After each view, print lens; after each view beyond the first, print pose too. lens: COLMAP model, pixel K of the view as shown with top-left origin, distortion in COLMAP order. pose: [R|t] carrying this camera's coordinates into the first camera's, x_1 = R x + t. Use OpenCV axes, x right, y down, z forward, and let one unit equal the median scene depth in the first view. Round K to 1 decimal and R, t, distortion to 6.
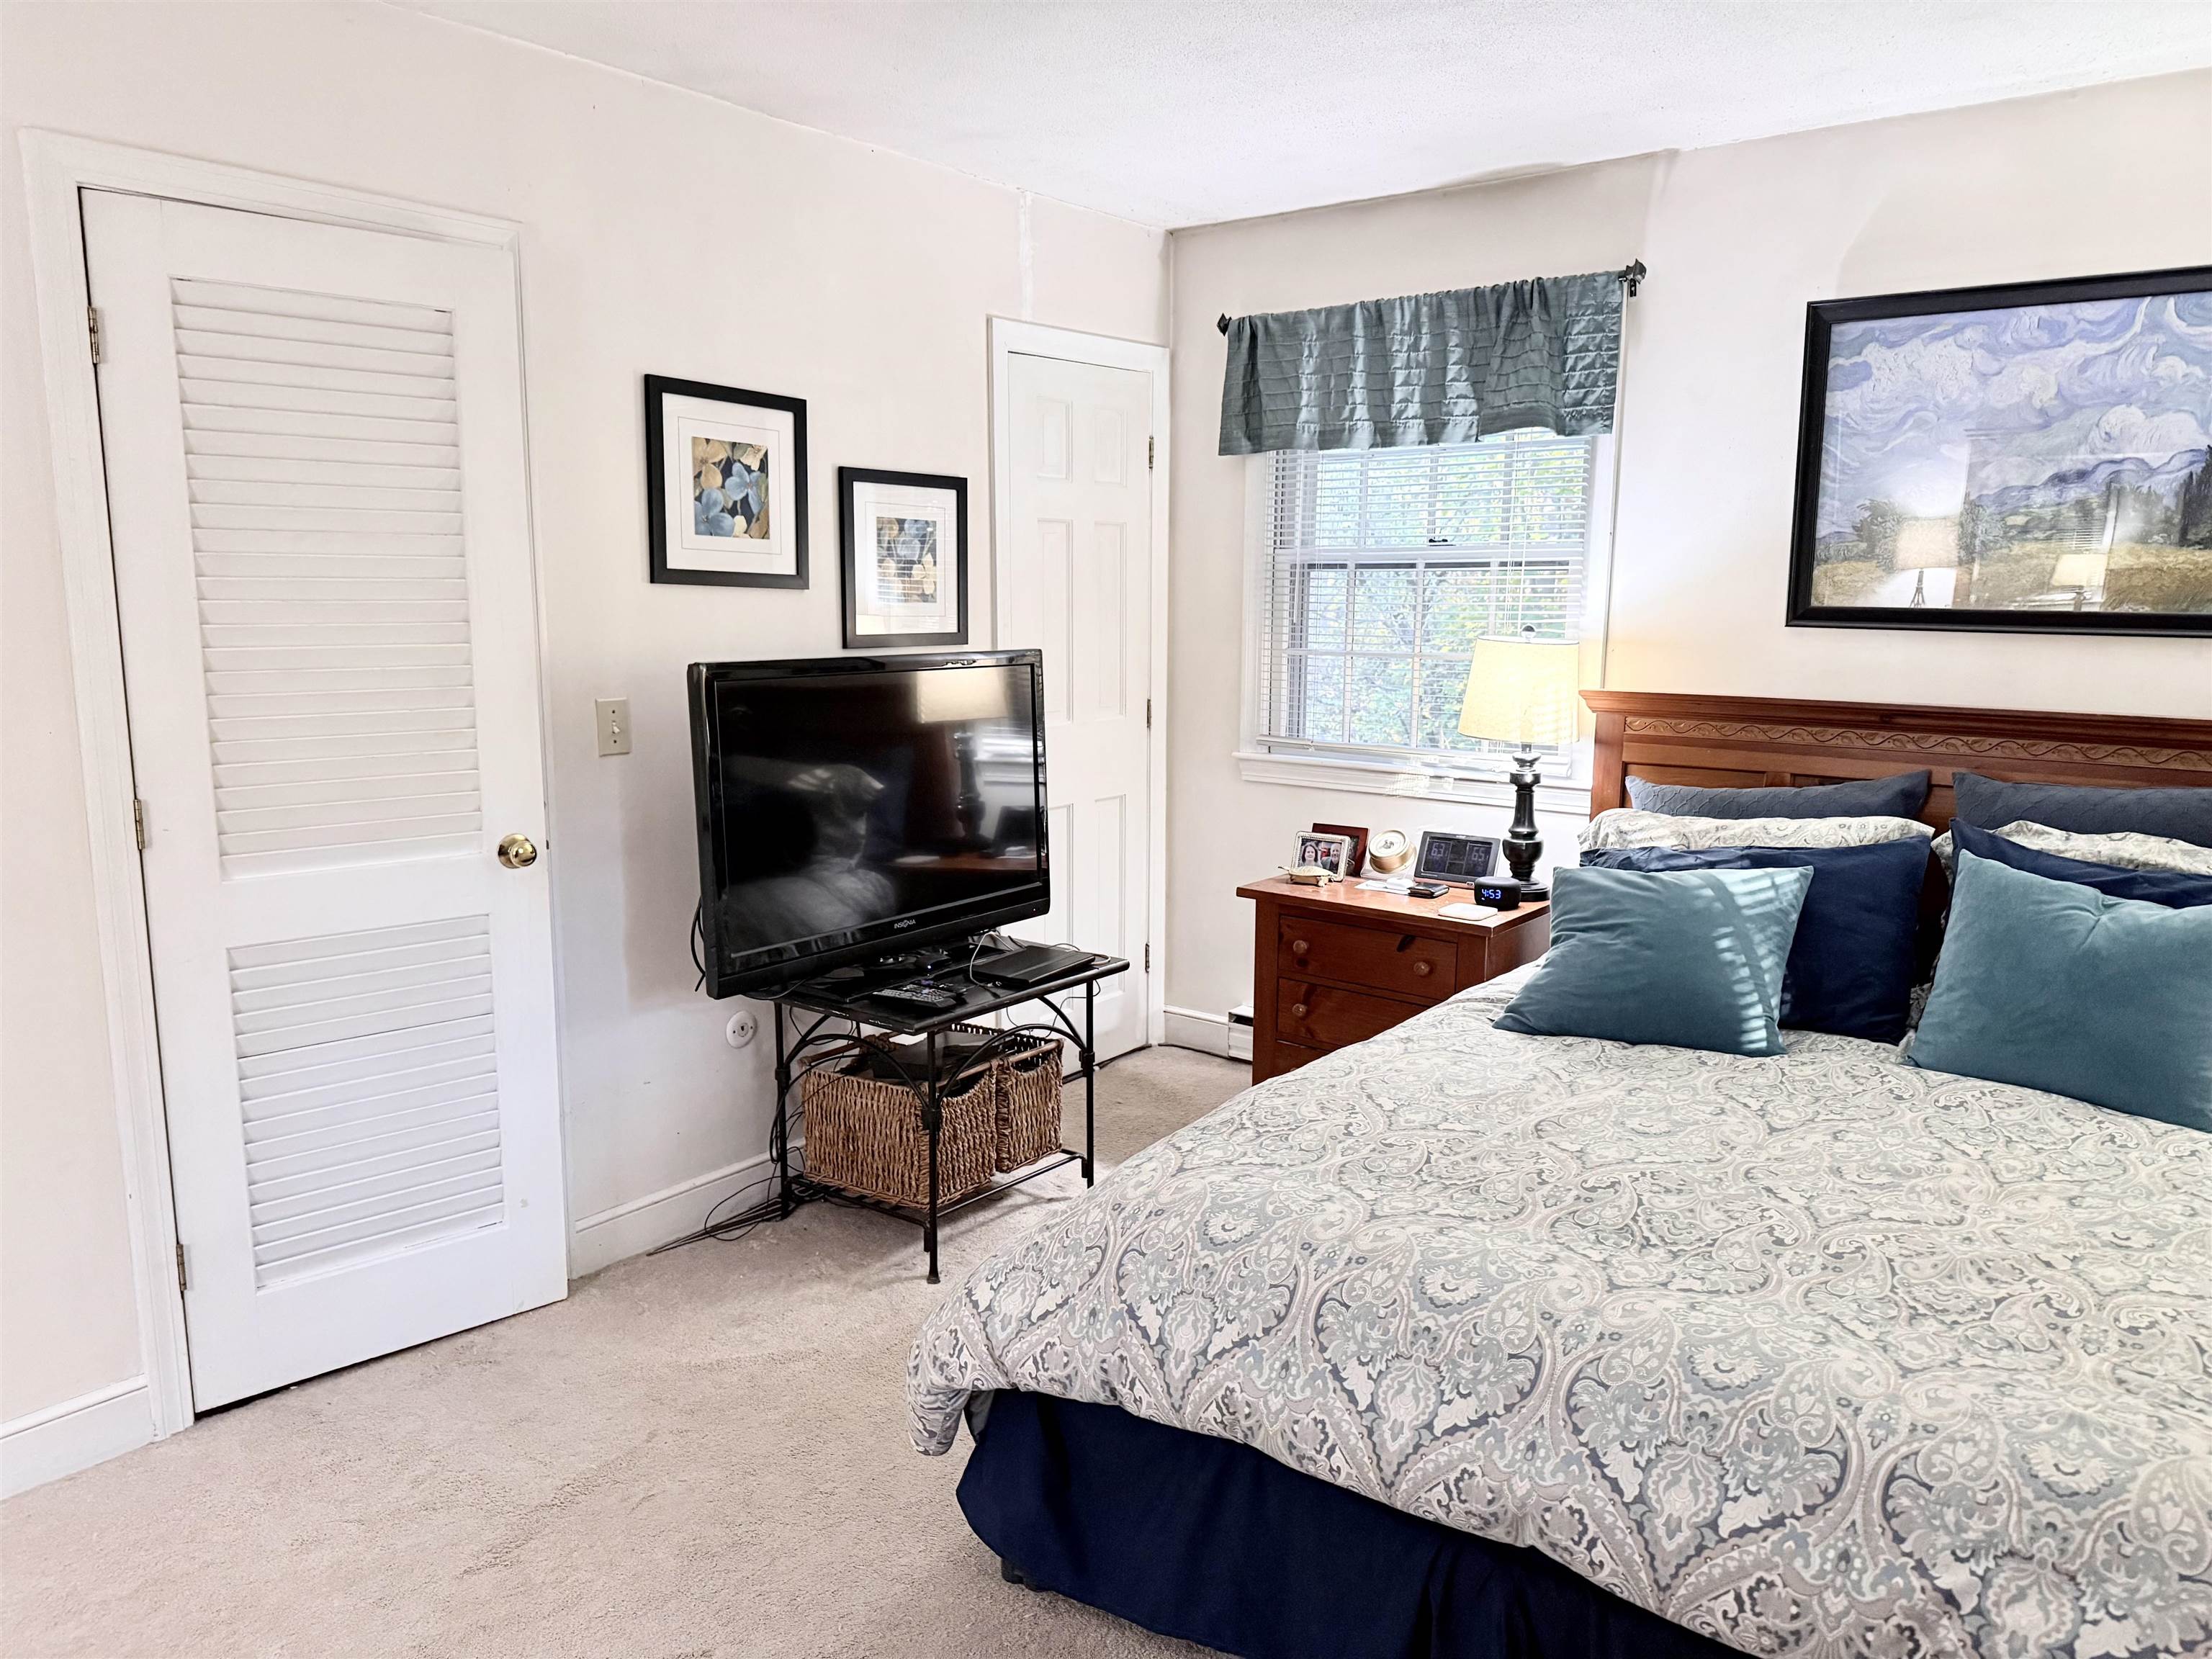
lens RADIAL K [[1573.1, 0, 1092.0], [0, 1573.1, 856.5], [0, 0, 1]] dist [0.074935, -0.120865]
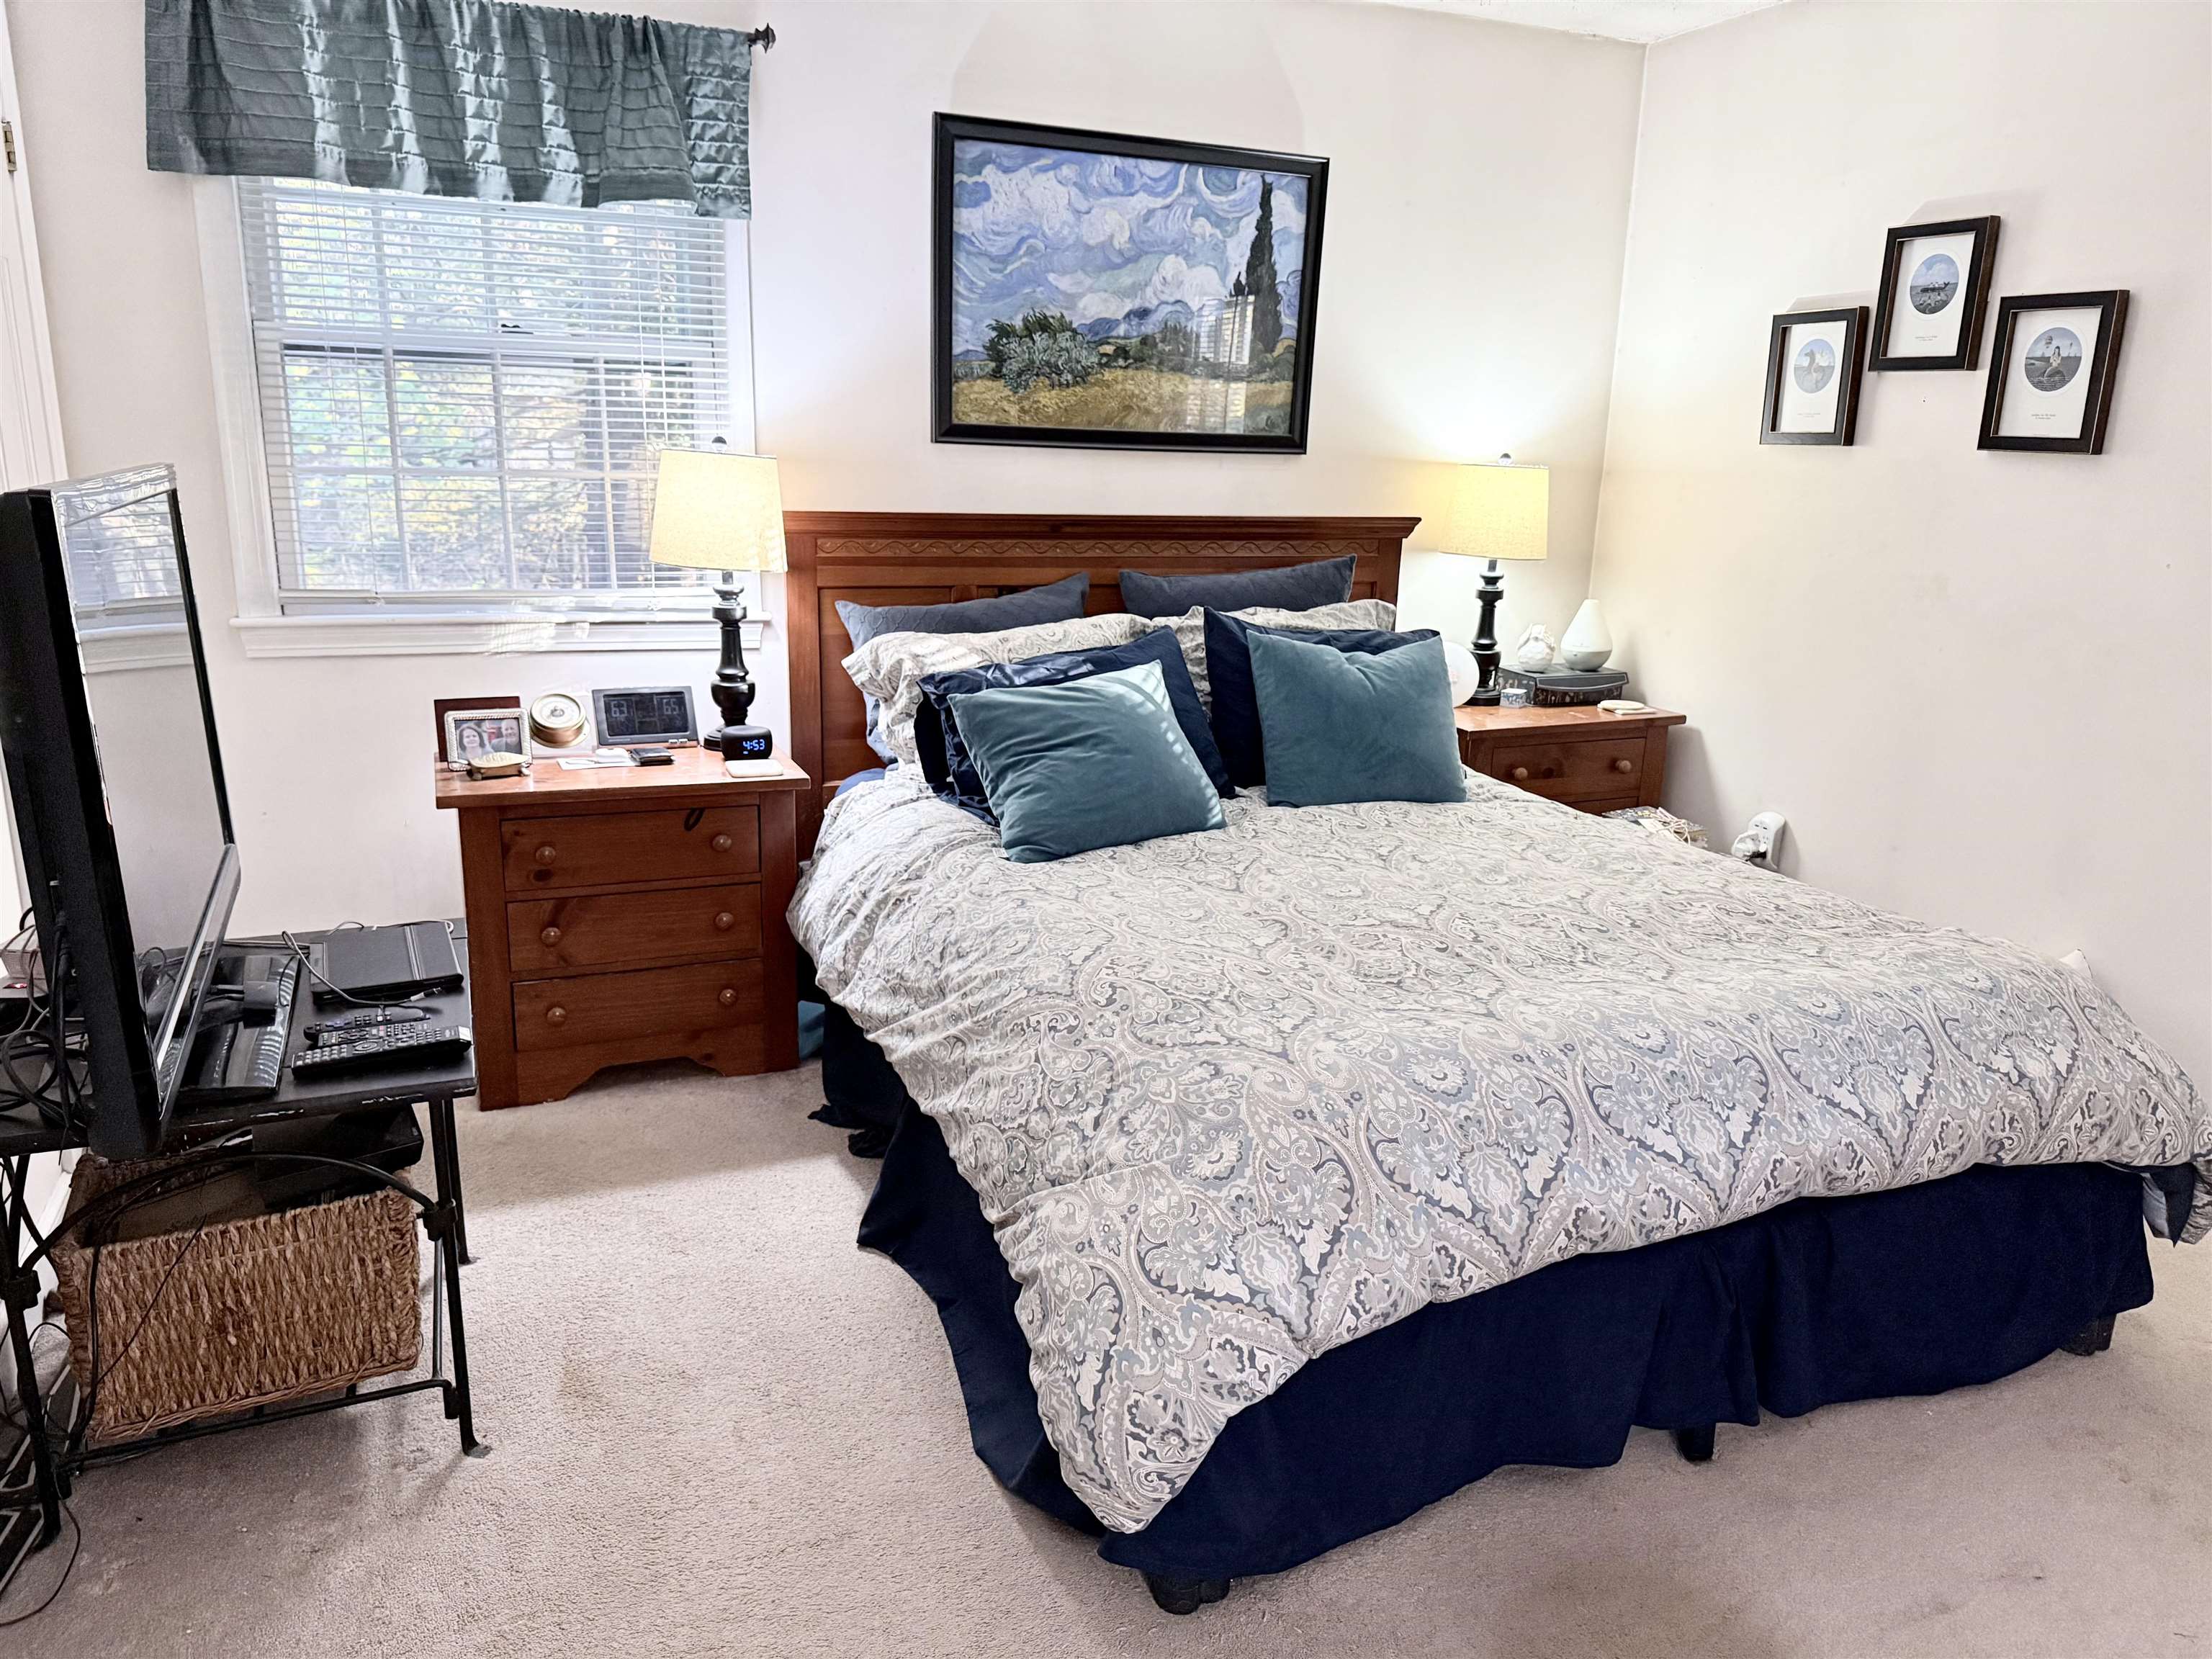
lens RADIAL K [[1573.1, 0, 1092.0], [0, 1573.1, 856.5], [0, 0, 1]] dist [0.074935, -0.120865]
pose [[0.457008, -0.218542, 0.862197, -0.445764], [0.129430, 0.975368, 0.178622, -0.049663], [-0.879995, 0.029963, 0.474036, 0.410969]]
